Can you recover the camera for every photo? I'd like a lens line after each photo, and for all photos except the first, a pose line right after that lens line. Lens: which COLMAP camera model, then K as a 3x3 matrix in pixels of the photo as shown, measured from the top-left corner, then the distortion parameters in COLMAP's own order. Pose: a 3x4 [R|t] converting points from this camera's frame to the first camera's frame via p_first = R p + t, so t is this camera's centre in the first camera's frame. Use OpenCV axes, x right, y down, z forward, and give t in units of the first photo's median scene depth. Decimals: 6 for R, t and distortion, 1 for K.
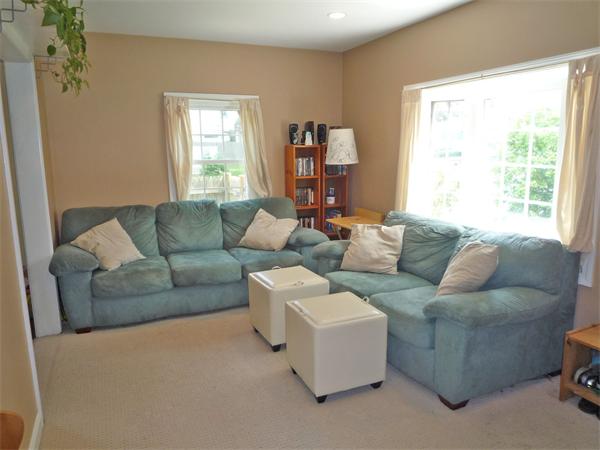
lens RADIAL K [[447.1, 0, 299.9], [0, 447.1, 222.9], [0, 0, 1]] dist [0.003991, -0.045372]
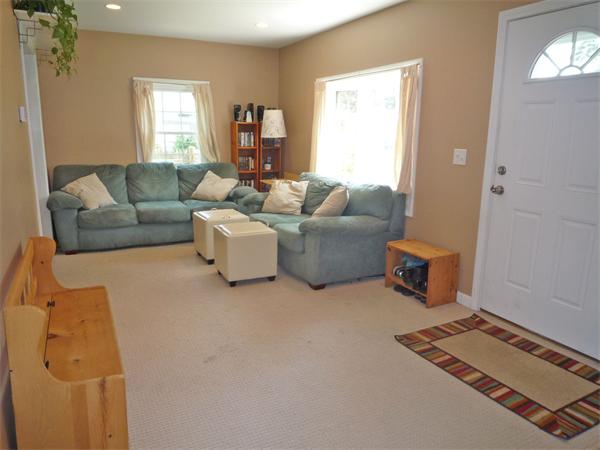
lens RADIAL K [[447.1, 0, 300.5], [0, 447.1, 224.4], [0, 0, 1]] dist [0.003991, -0.045372]
pose [[0.998462, 0.016884, 0.052814, 0.137797], [-0.019004, 0.999023, 0.039894, 0.084086], [-0.052089, -0.040837, 0.997807, -0.384182]]
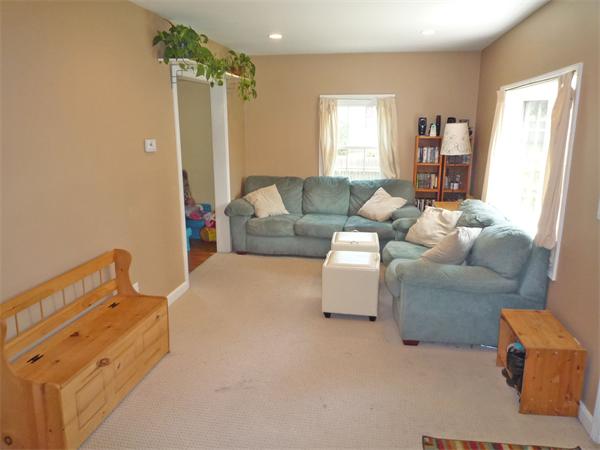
lens RADIAL K [[447.1, 0, 297.2], [0, 447.1, 224.7], [0, 0, 1]] dist [0.003991, -0.045372]
pose [[0.829422, 0.135544, -0.541930, 0.511595], [-0.103689, 0.990614, 0.089069, -0.019939], [0.548916, -0.017684, 0.835691, -0.211069]]
